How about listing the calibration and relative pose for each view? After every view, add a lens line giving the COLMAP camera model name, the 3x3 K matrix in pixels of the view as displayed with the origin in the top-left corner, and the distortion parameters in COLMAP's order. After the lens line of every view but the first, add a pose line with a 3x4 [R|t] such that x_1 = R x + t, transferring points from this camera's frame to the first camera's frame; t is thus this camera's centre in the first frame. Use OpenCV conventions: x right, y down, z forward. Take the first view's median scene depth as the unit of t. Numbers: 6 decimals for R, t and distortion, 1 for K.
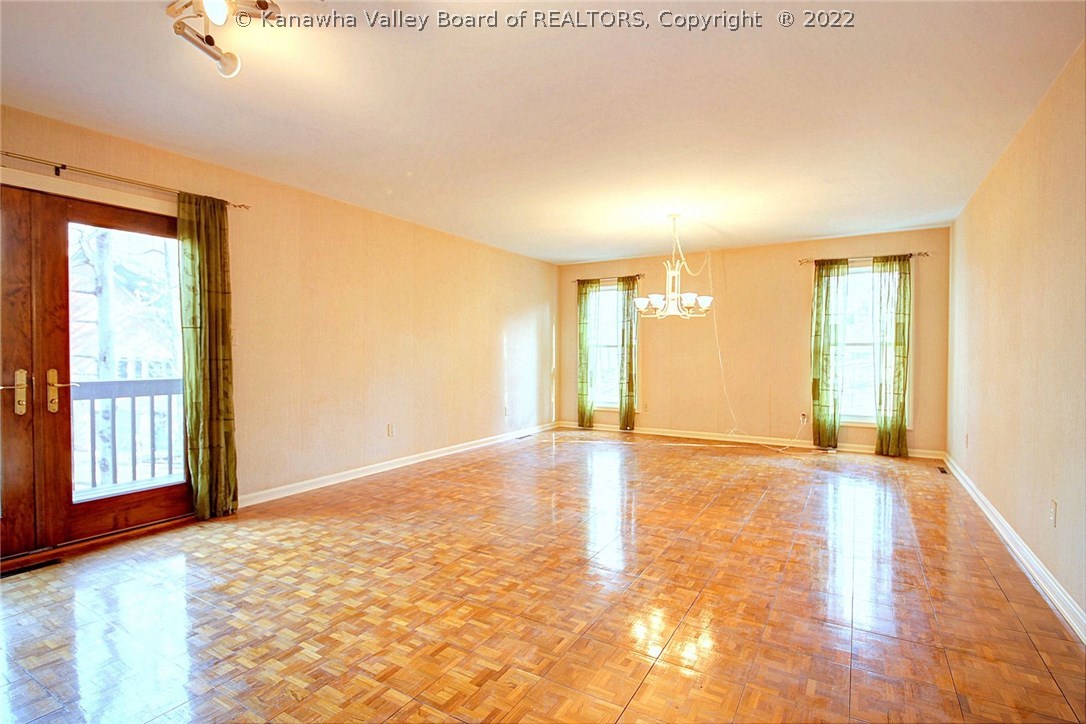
lens RADIAL K [[515.0, 0, 543.5], [0, 515.0, 362.2], [0, 0, 1]] dist [0.056170, -0.047655]
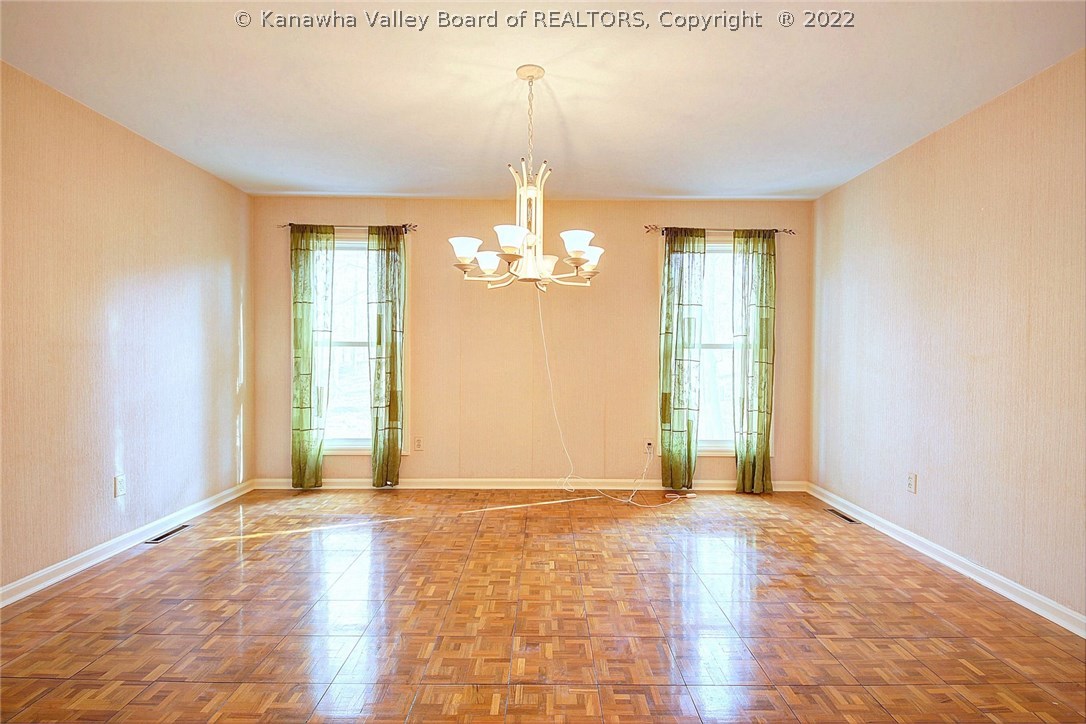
lens RADIAL K [[515.0, 0, 543.5], [0, 515.0, 362.2], [0, 0, 1]] dist [0.056170, -0.047655]
pose [[0.854486, -0.002379, 0.519468, 0.007301], [0.003683, 0.999992, -0.001479, -0.009213], [-0.519461, 0.003177, 0.854488, 0.405077]]
